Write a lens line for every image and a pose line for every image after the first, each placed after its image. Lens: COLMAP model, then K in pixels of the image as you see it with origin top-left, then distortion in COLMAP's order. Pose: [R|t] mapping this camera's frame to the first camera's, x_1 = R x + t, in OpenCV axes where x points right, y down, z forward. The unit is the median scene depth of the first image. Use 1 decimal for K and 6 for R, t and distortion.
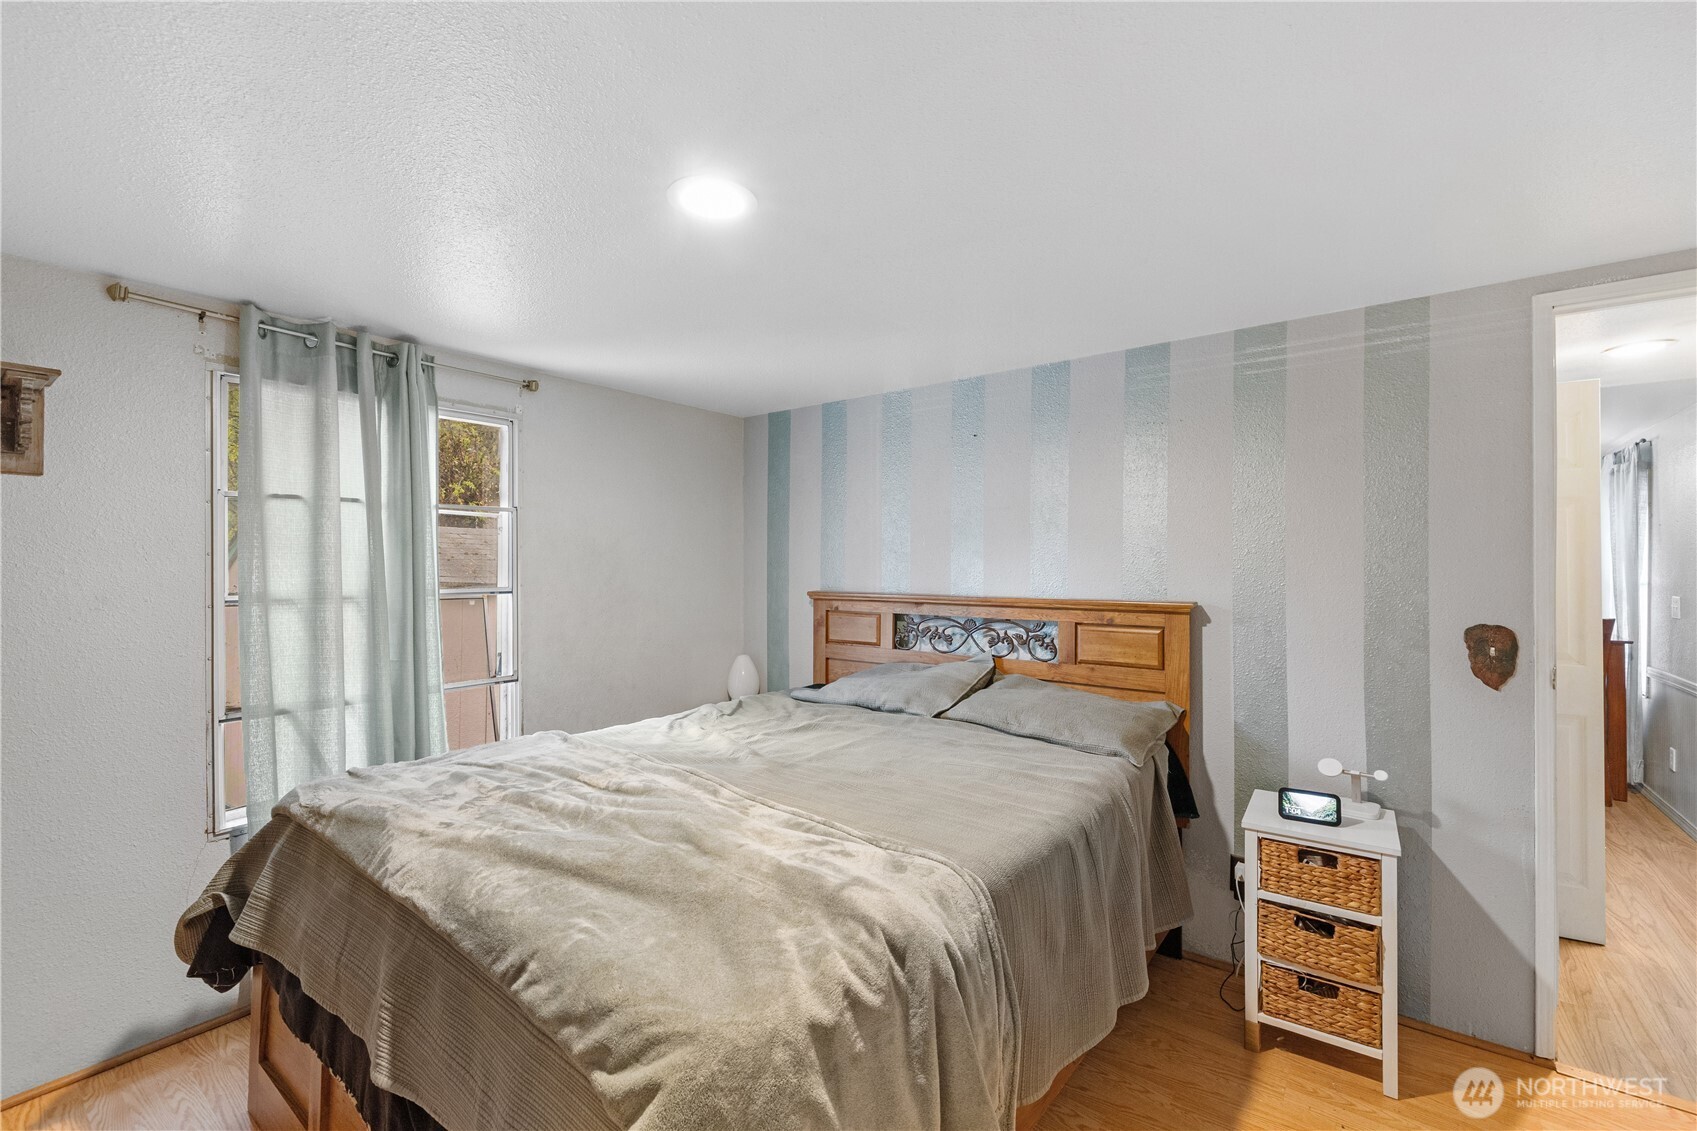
lens RADIAL K [[710.0, 0, 842.9], [0, 710.0, 577.2], [0, 0, 1]] dist [0.001178, 0.000166]
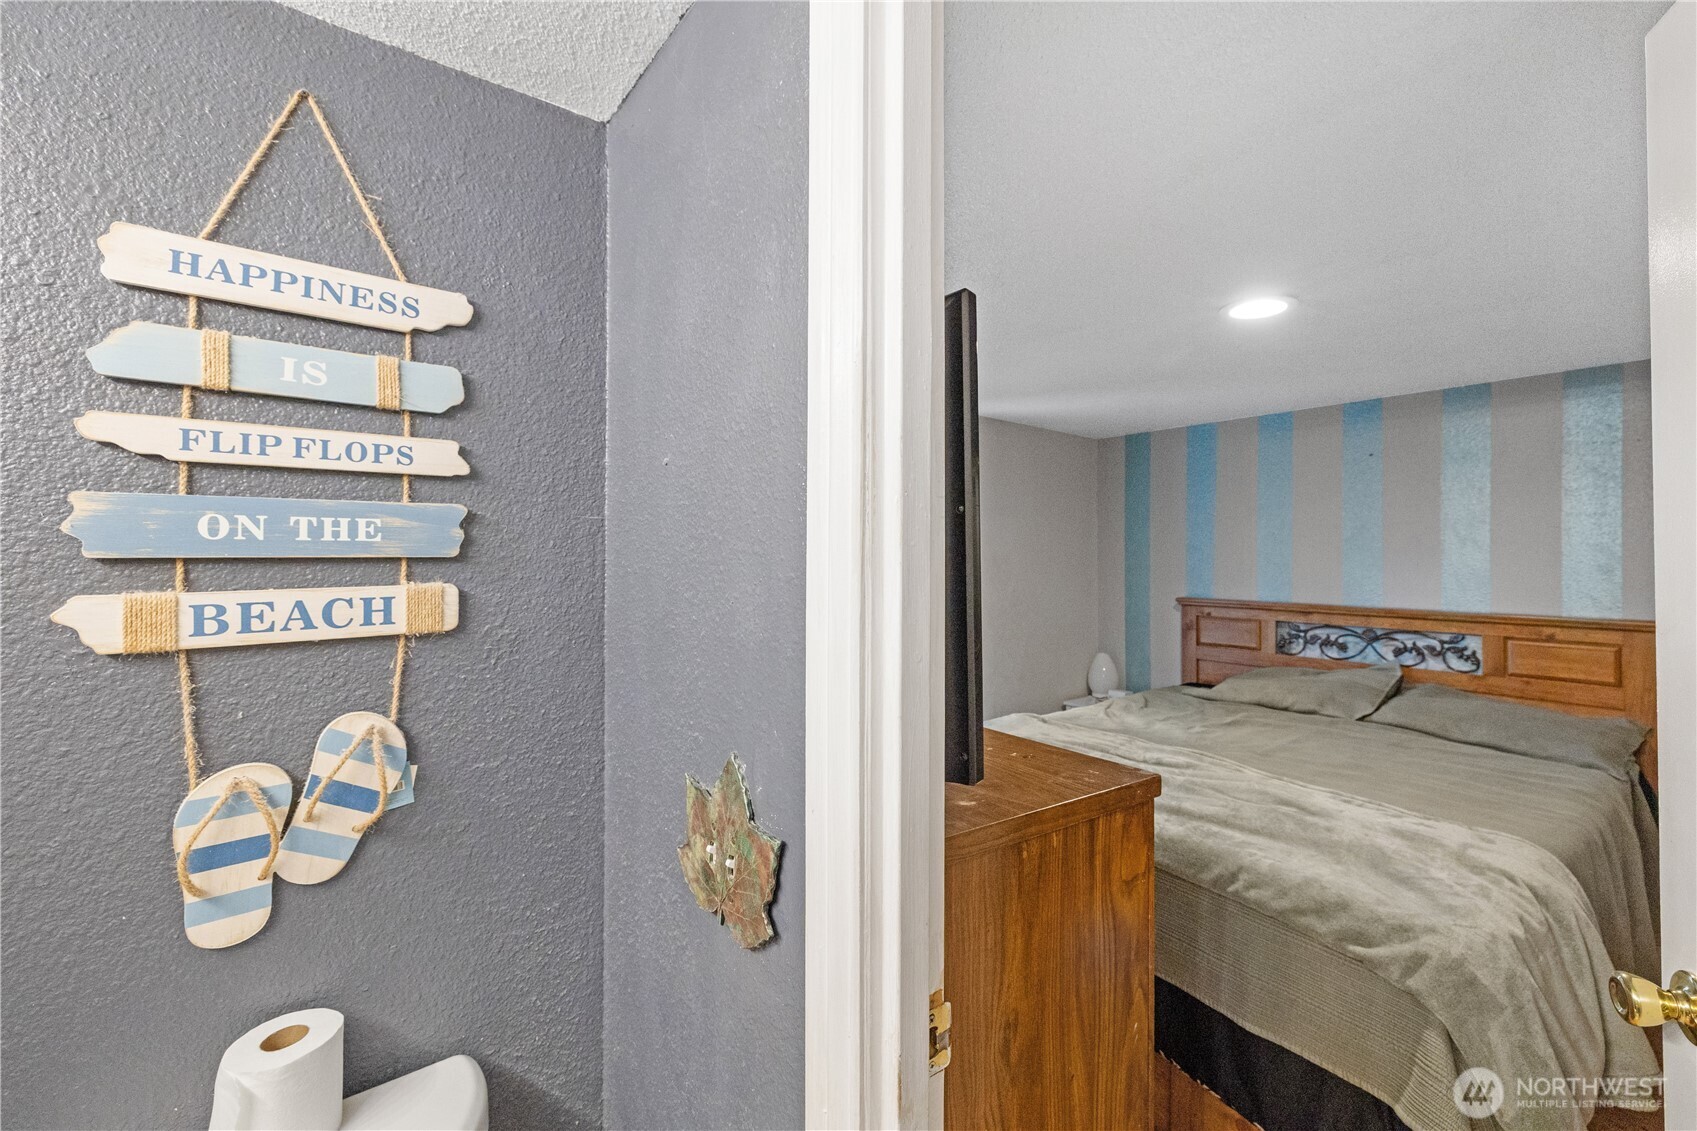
lens RADIAL K [[709.8, 0, 841.2], [0, 709.8, 563.4], [0, 0, 1]] dist [-0.000793, 0.000141]
pose [[0.965604, 0.002589, -0.260004, -0.326051], [-0.002959, 0.999995, -0.001030, -0.037767], [0.260000, 0.001764, 0.965607, -0.243268]]
